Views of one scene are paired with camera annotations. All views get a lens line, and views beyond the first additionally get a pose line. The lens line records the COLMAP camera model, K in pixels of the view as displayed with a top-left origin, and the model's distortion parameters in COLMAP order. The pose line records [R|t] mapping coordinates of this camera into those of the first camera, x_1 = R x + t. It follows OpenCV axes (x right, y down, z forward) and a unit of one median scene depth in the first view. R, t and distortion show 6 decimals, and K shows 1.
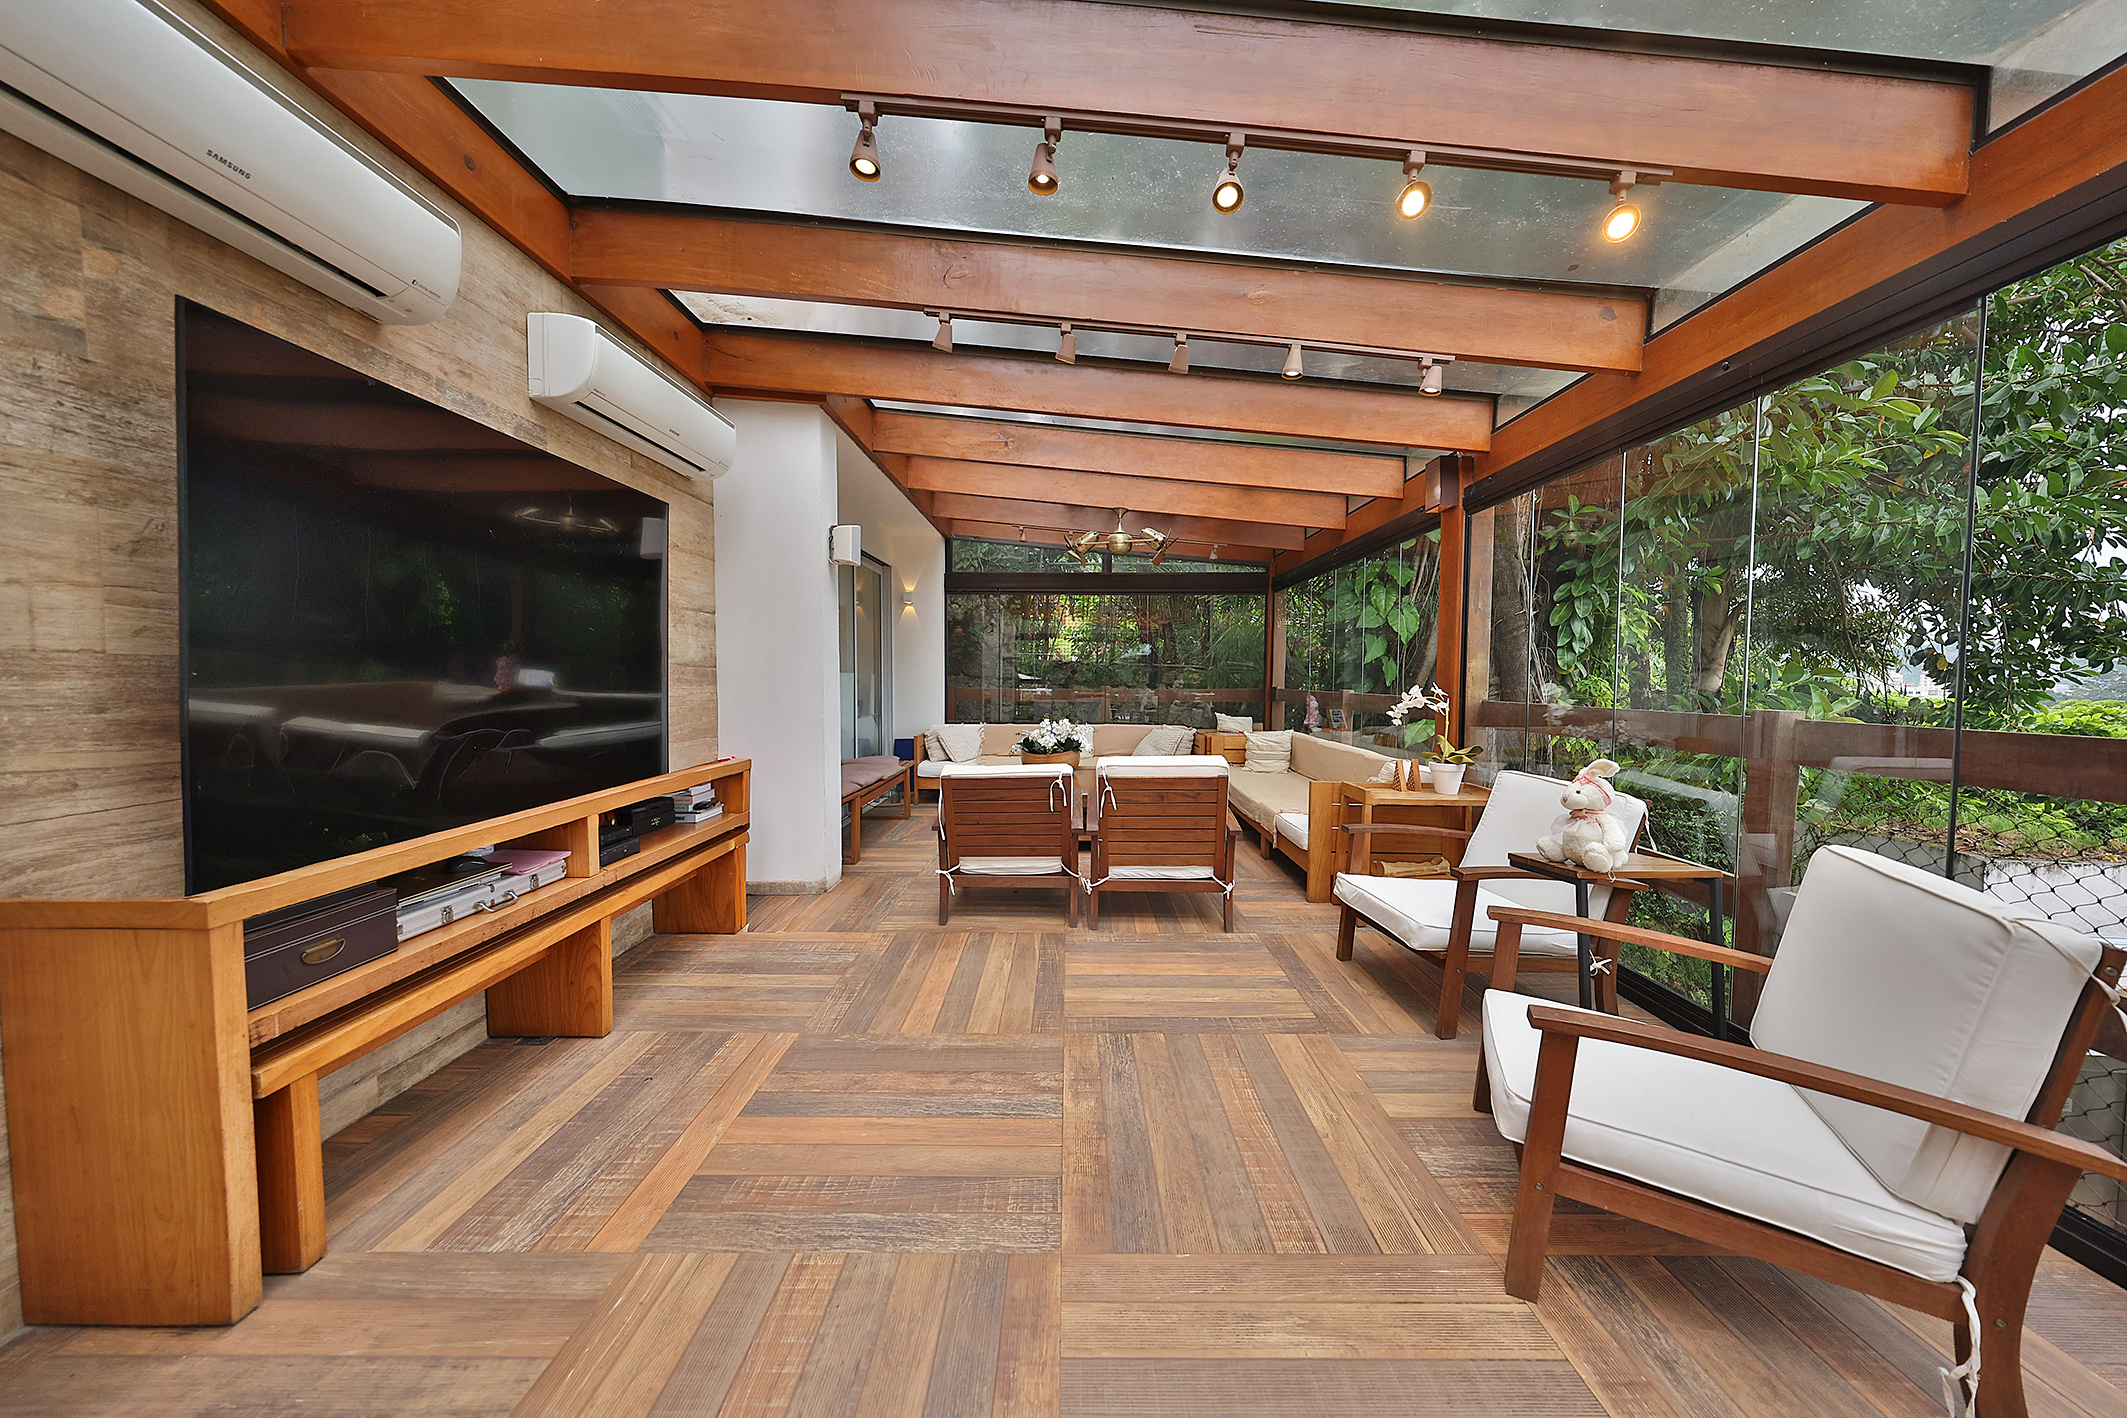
lens RADIAL K [[665.8, 0, 1065.8], [0, 665.8, 701.9], [0, 0, 1]] dist [-0.000249, -0.000504]
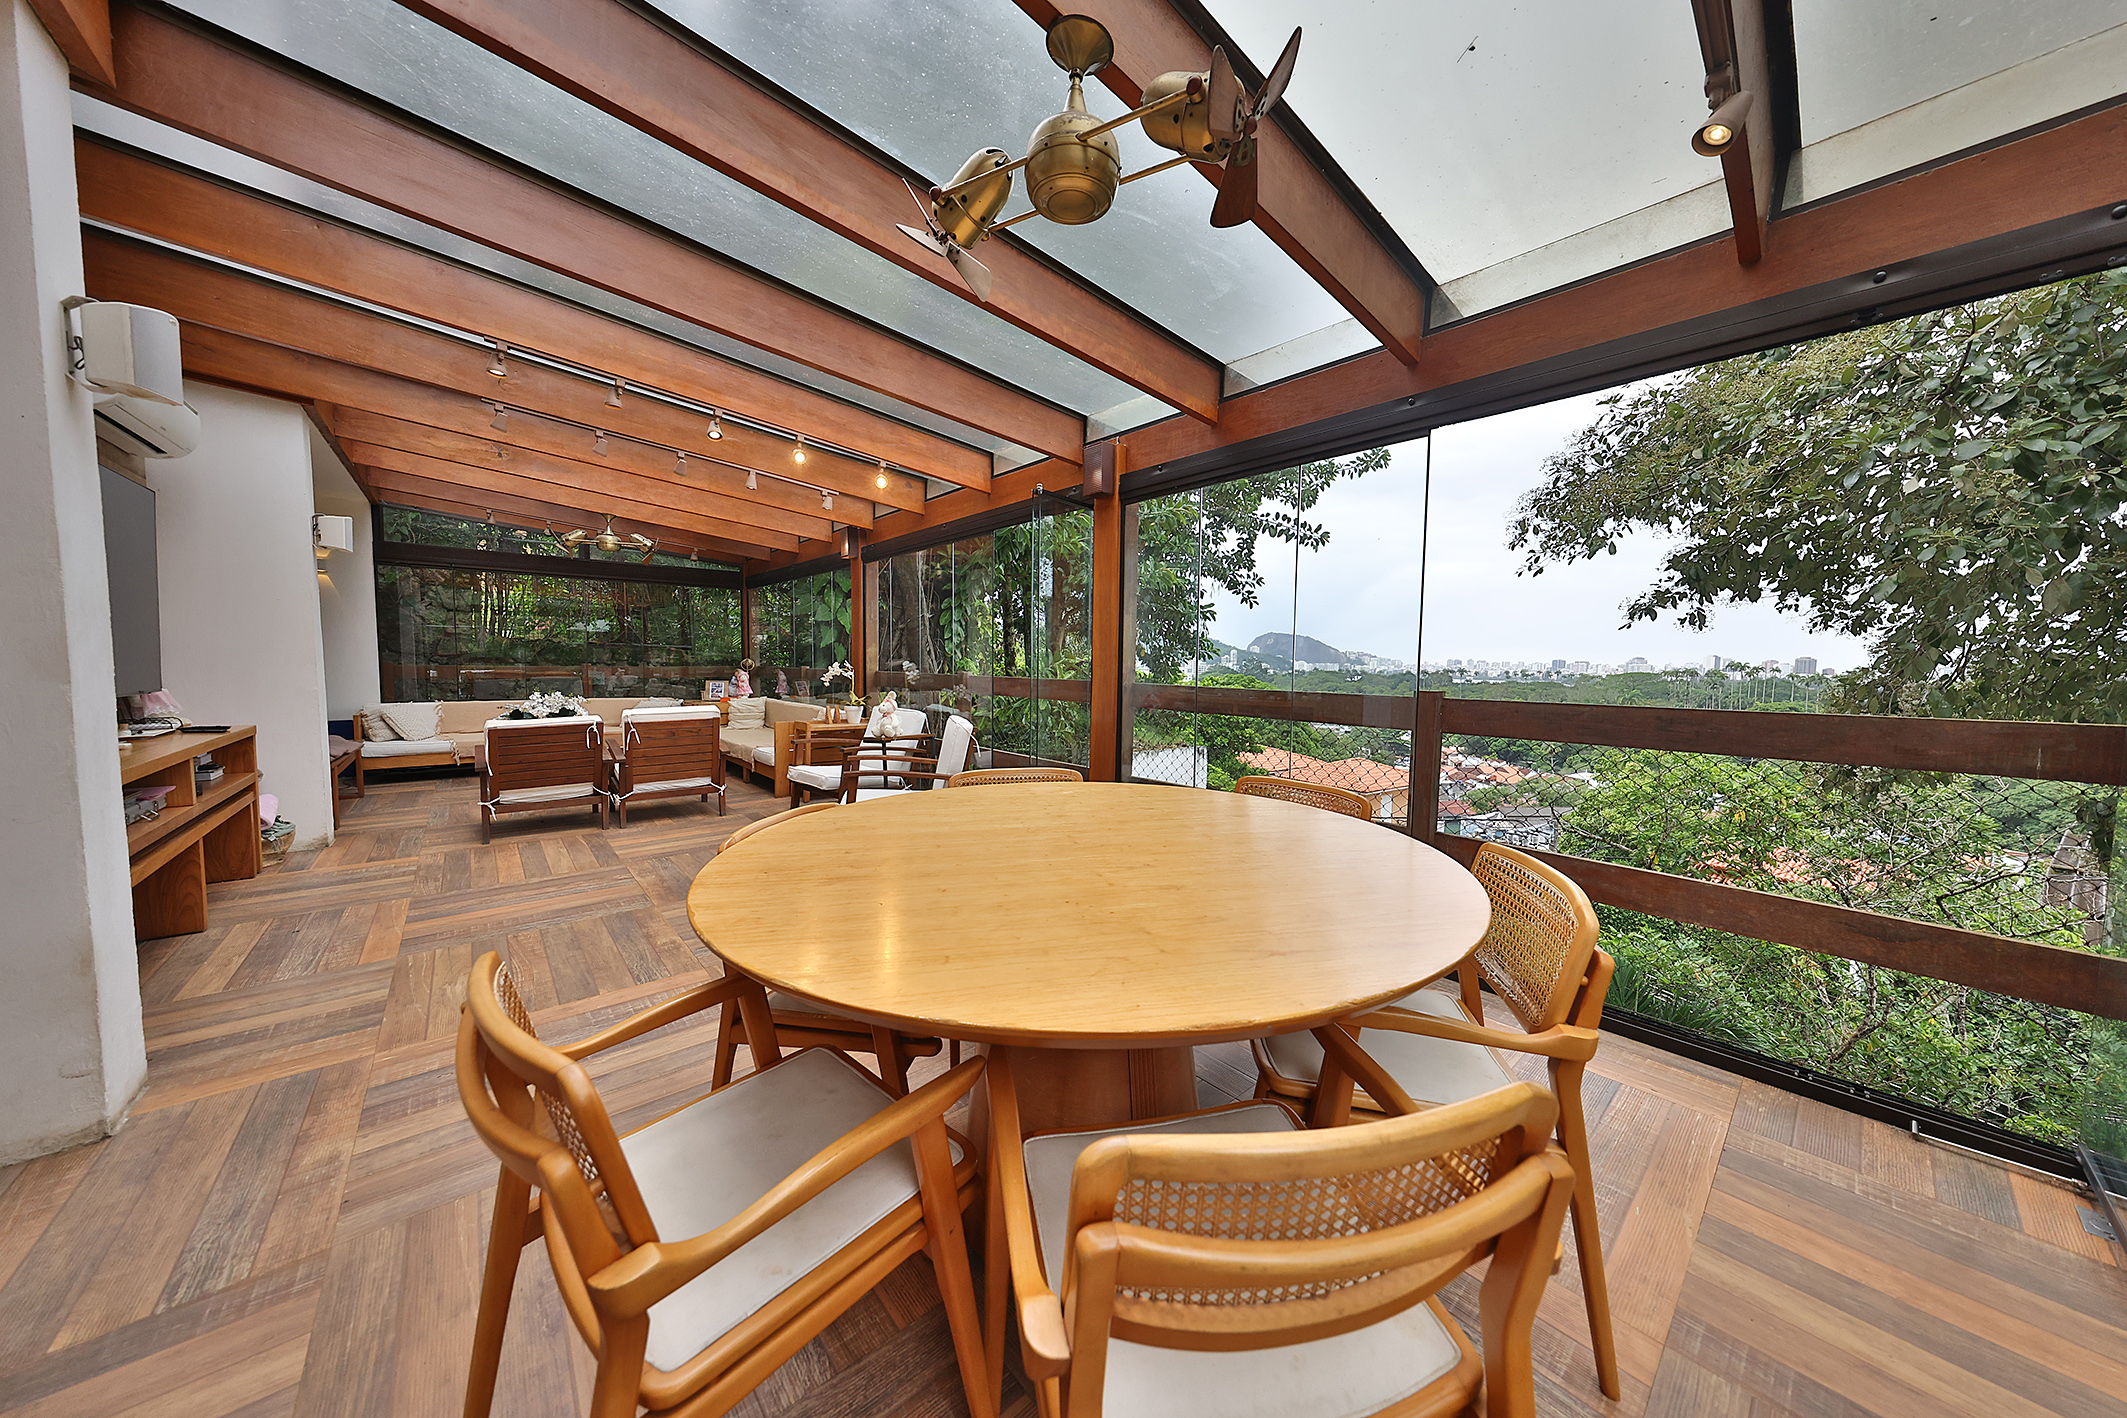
lens RADIAL K [[665.8, 0, 1066.9], [0, 665.8, 705.3], [0, 0, 1]] dist [-0.000249, -0.000504]
pose [[0.737377, -0.040234, 0.674282, -0.193266], [0.017319, 0.999022, 0.040671, 0.026321], [-0.675260, -0.018312, 0.737353, -0.659123]]
